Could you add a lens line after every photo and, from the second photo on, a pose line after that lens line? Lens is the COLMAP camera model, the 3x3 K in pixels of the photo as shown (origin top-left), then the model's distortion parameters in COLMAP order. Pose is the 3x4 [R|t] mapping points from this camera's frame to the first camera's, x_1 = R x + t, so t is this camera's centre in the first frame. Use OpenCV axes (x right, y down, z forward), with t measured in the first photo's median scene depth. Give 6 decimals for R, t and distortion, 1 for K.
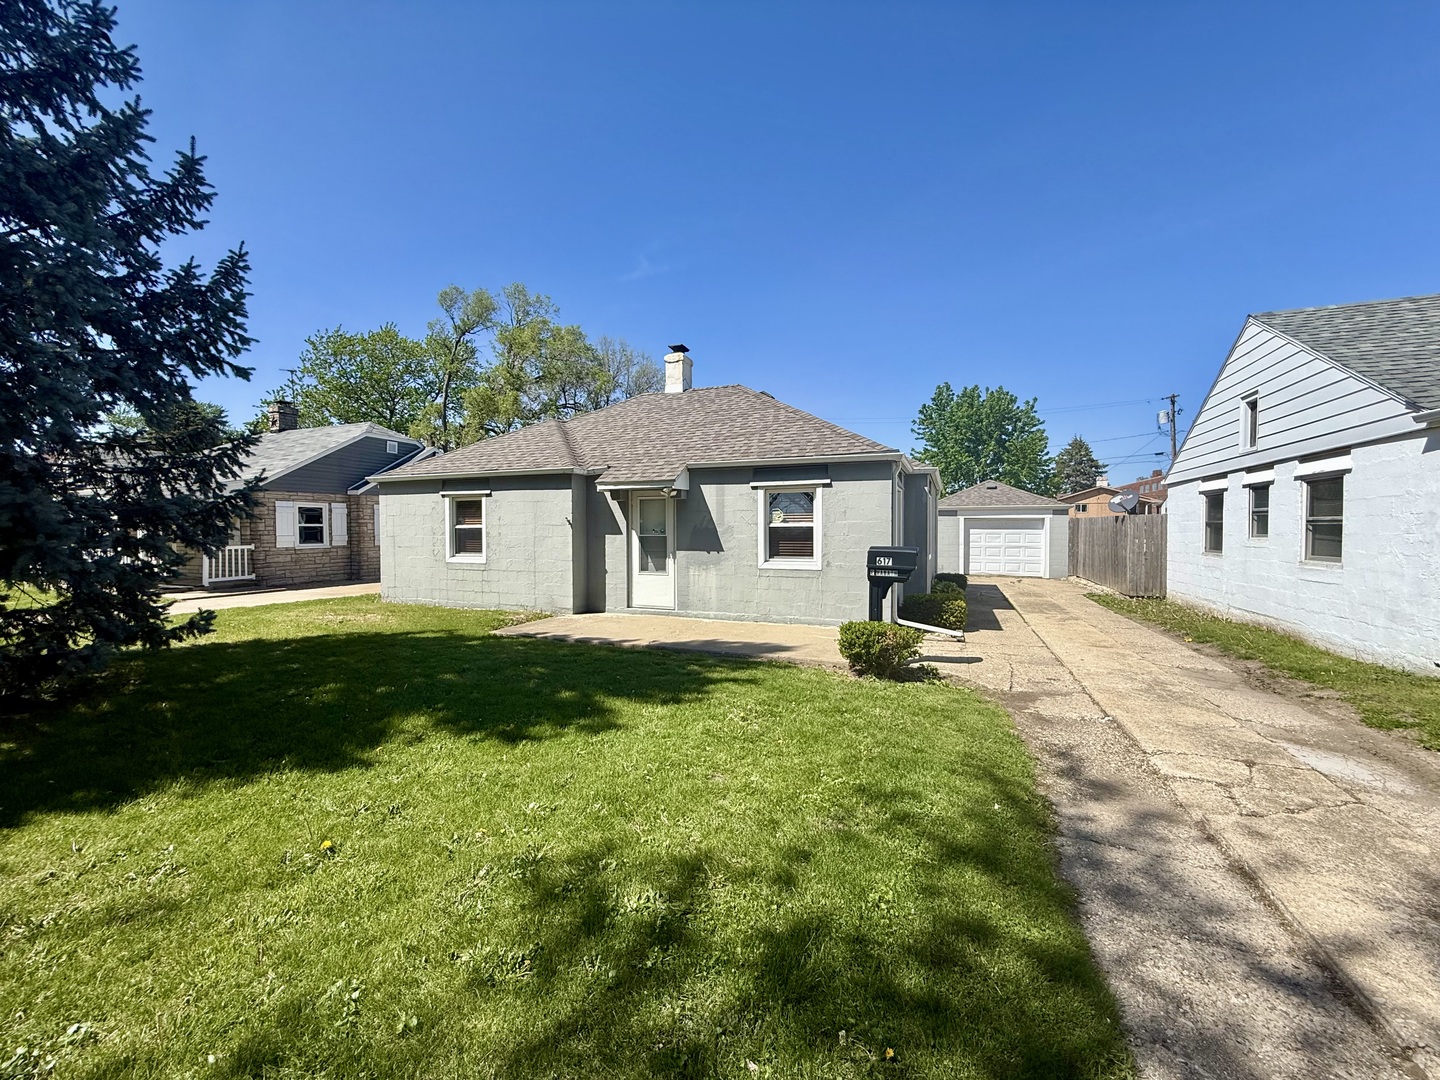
lens RADIAL K [[572.3, 0, 724.4], [0, 572.3, 545.4], [0, 0, 1]] dist [0.002085, -0.001112]
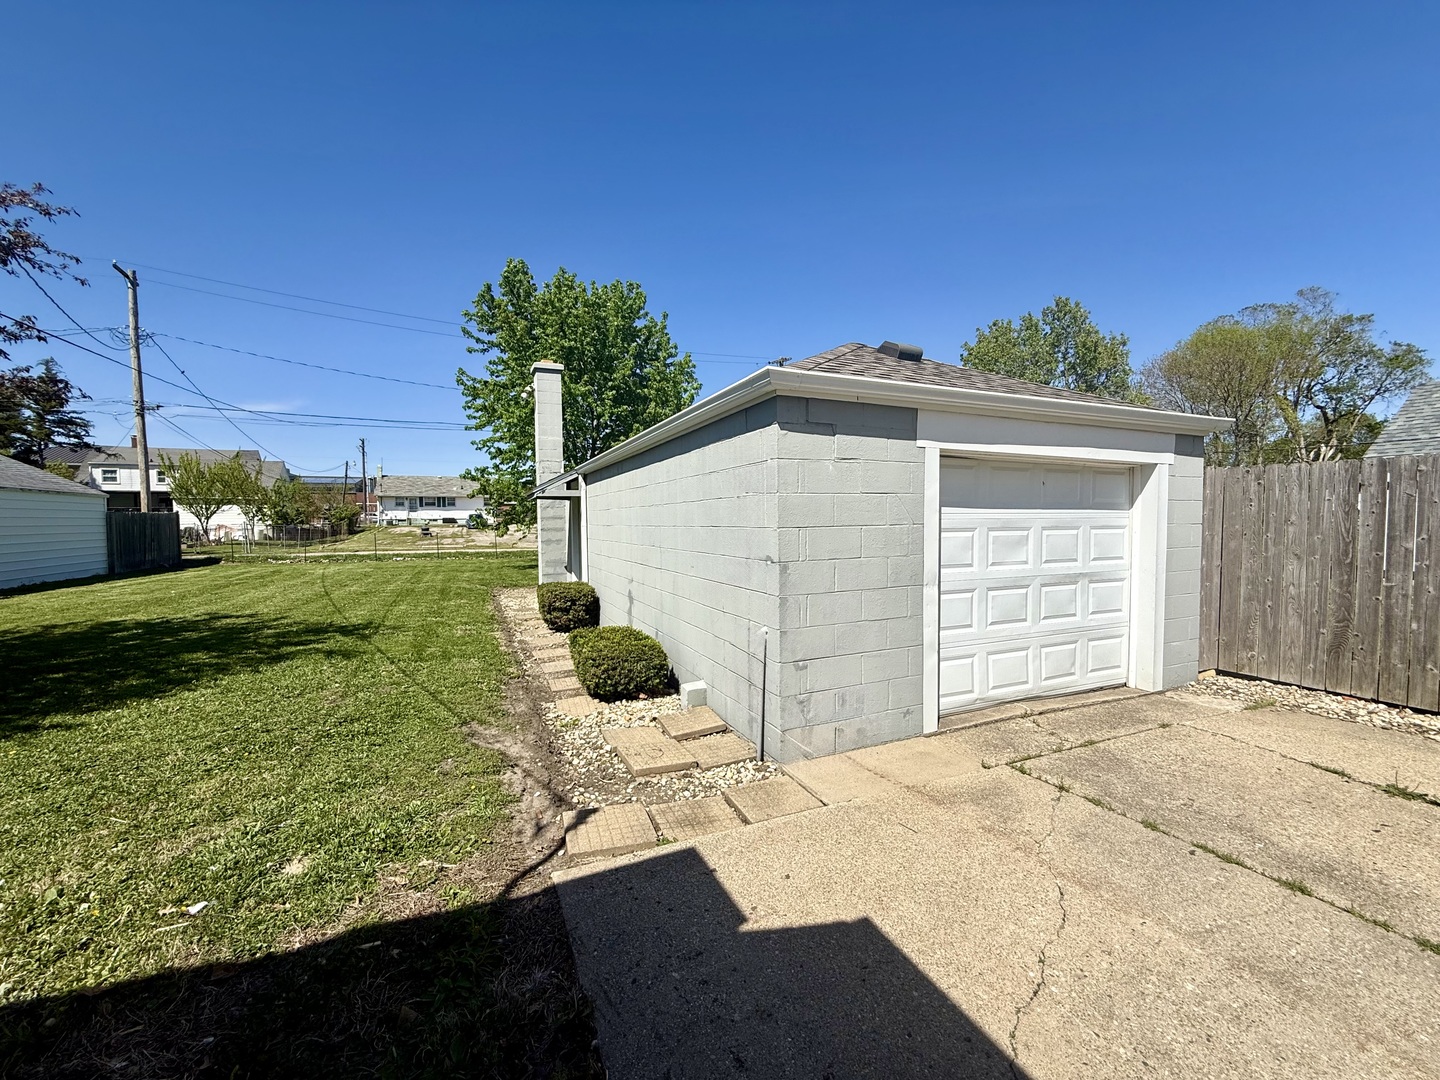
lens RADIAL K [[572.3, 0, 720.6], [0, 572.3, 542.2], [0, 0, 1]] dist [0.002085, -0.001112]
pose [[0.699227, -0.029891, 0.714275, 0.386426], [0.028148, 0.999502, 0.014272, -0.036082], [-0.714346, 0.010126, 0.699720, 1.611549]]
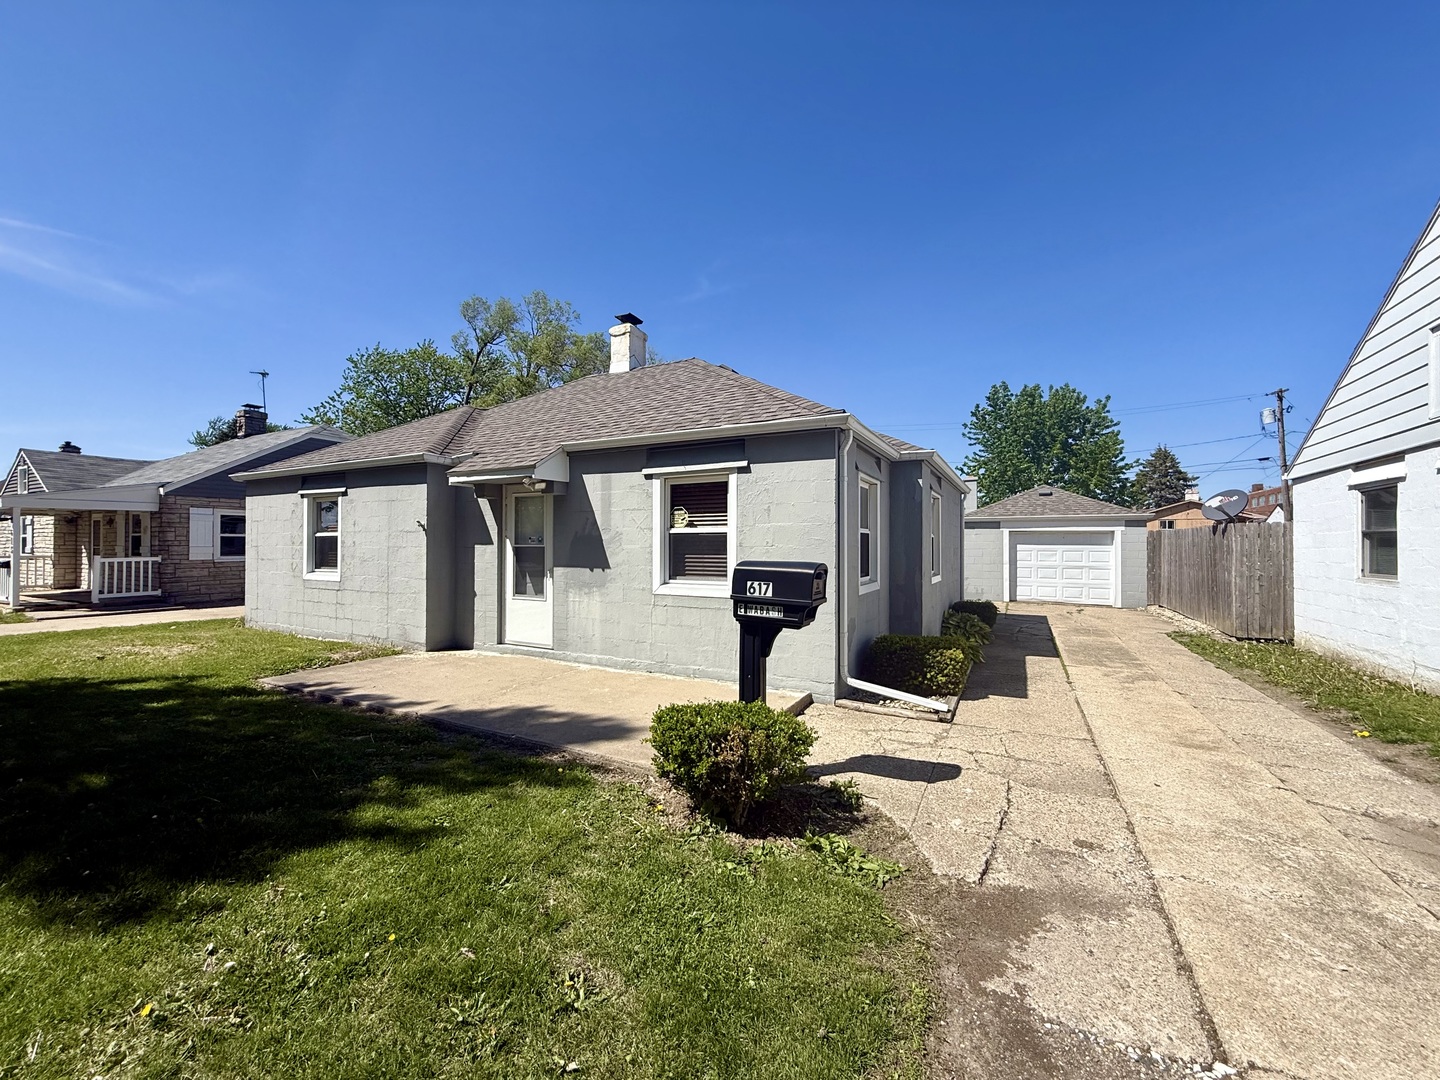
lens RADIAL K [[572.3, 0, 724.1], [0, 572.3, 545.3], [0, 0, 1]] dist [0.002085, -0.001112]
pose [[0.994687, 0.004992, -0.102821, 0.176497], [-0.008247, 0.999477, -0.031258, 0.002402], [0.102611, 0.031940, 0.994209, 0.268854]]
